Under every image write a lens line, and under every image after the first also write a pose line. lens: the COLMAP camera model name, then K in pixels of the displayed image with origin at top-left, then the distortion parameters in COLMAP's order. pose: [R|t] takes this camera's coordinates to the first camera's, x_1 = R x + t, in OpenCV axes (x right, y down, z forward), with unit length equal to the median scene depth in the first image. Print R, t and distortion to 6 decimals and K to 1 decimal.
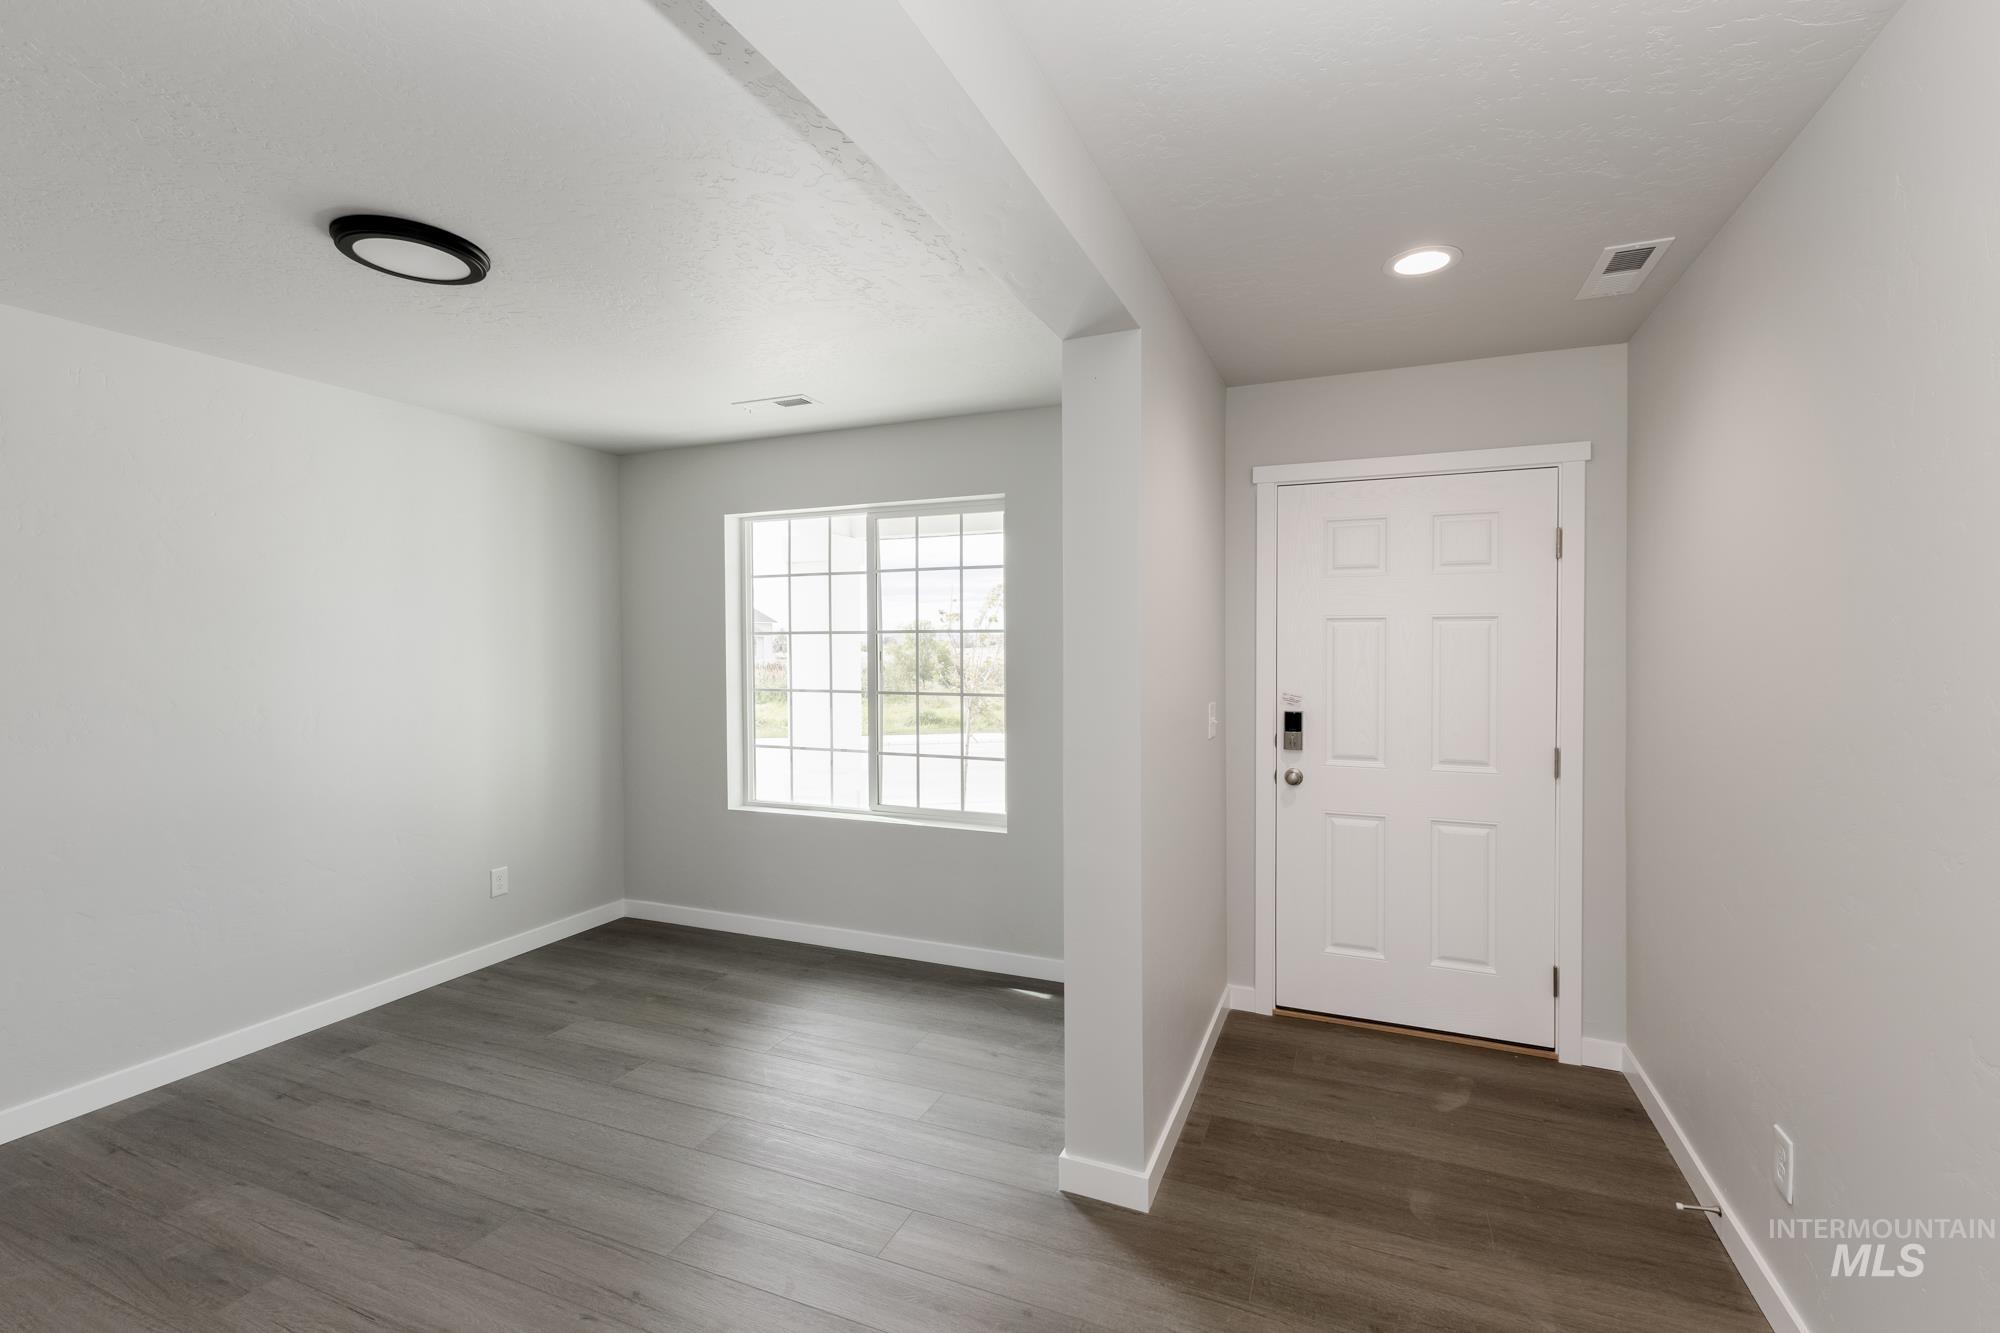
lens RADIAL K [[866.1, 0, 999.7], [0, 866.1, 655.9], [0, 0, 1]] dist [0.003592, 0.000218]
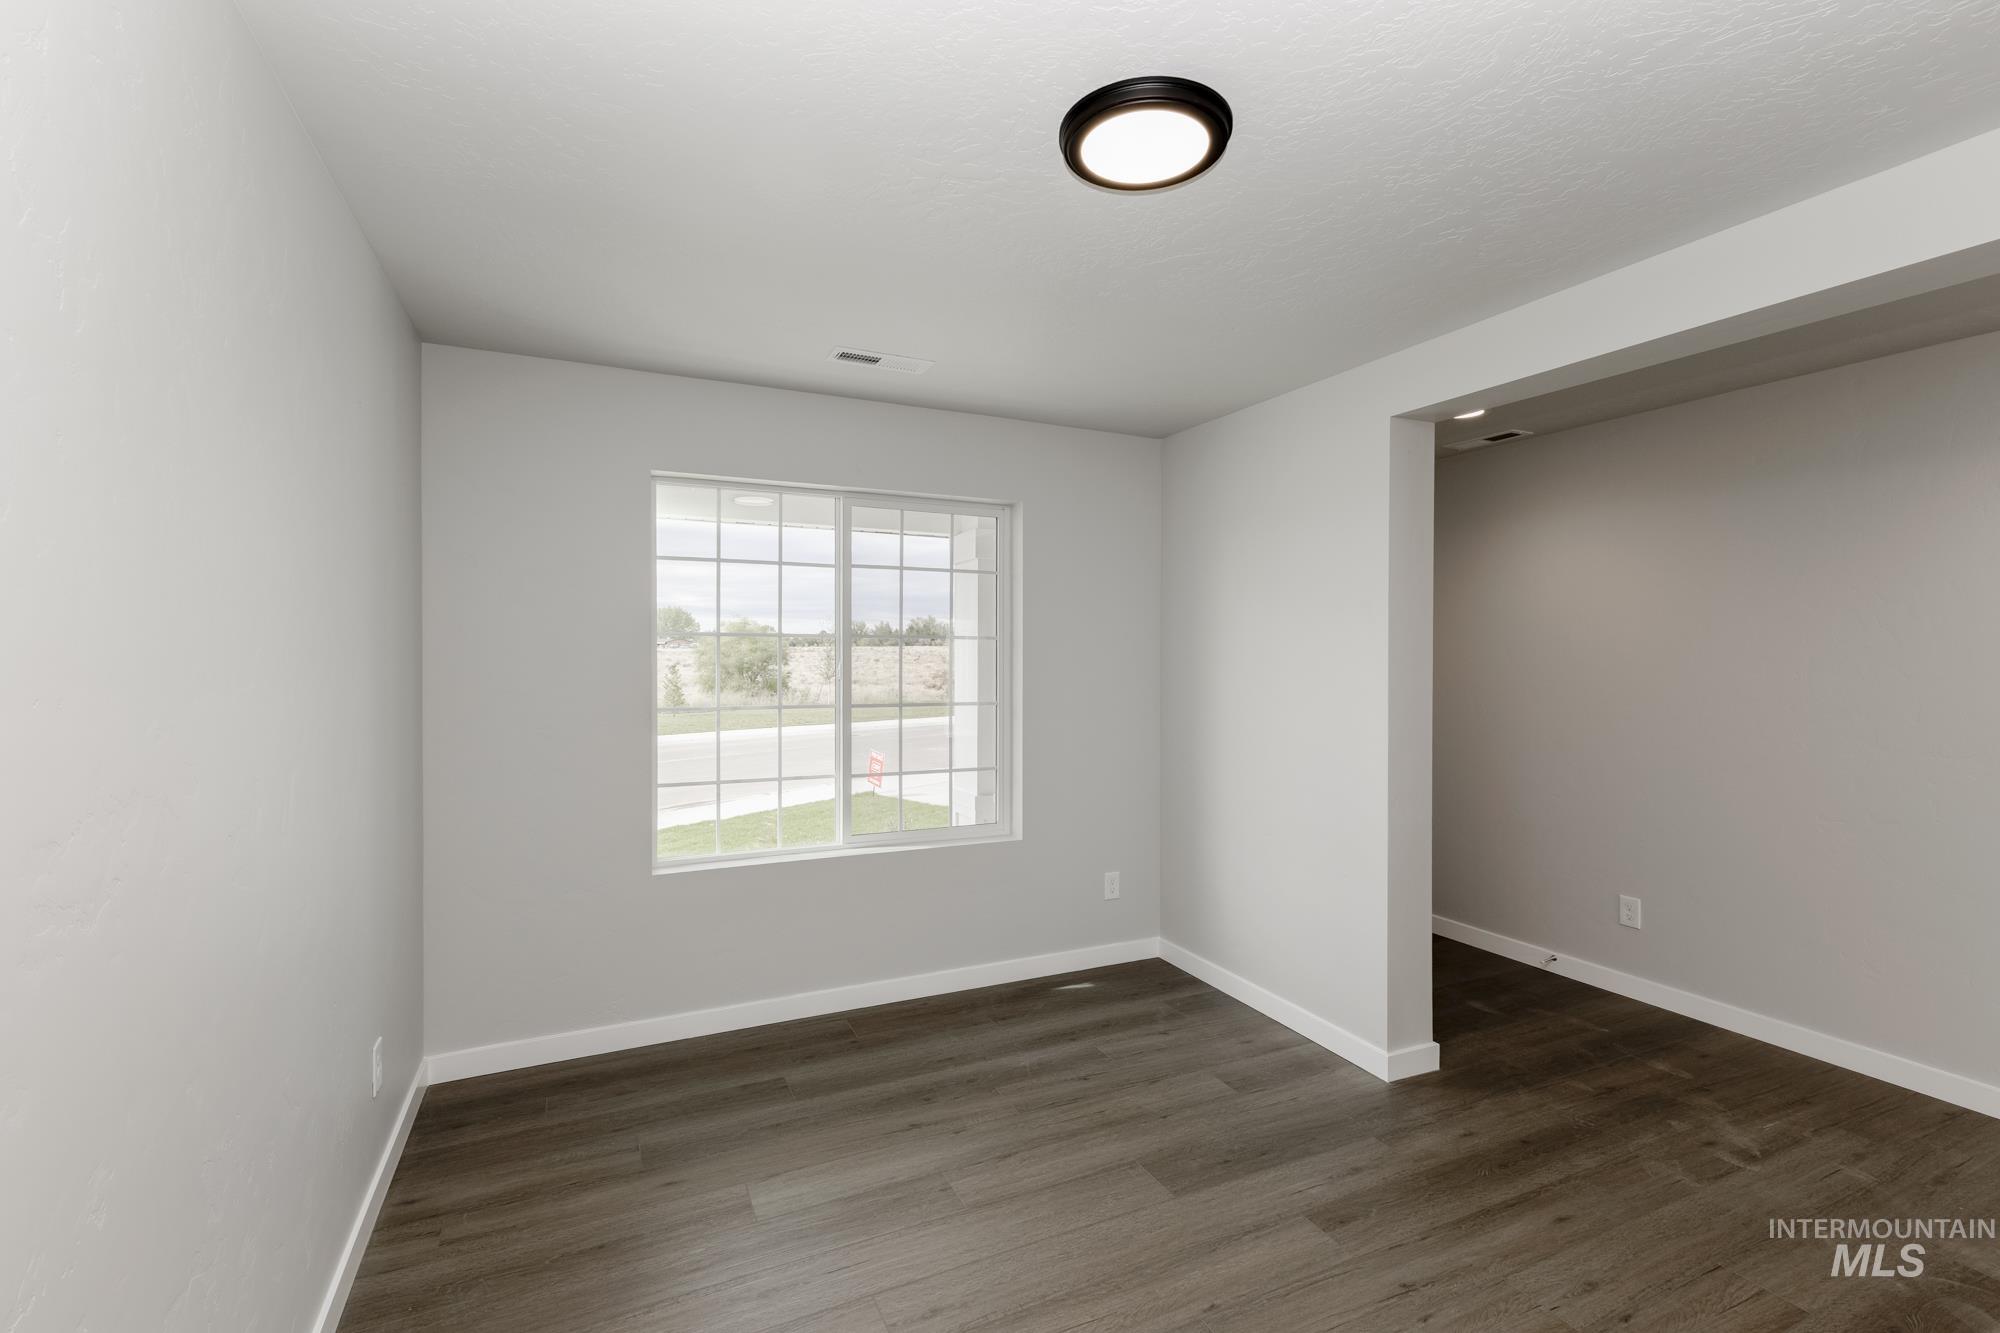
lens RADIAL K [[899.4, 0, 1000.0], [0, 899.4, 666.5], [0, 0, 1]] dist [0.018278, 0.000079]
pose [[0.667201, -0.004235, 0.744865, -0.726458], [0.000789, 0.999987, 0.004979, -0.001774], [-0.744877, -0.002735, 0.667196, 0.298462]]
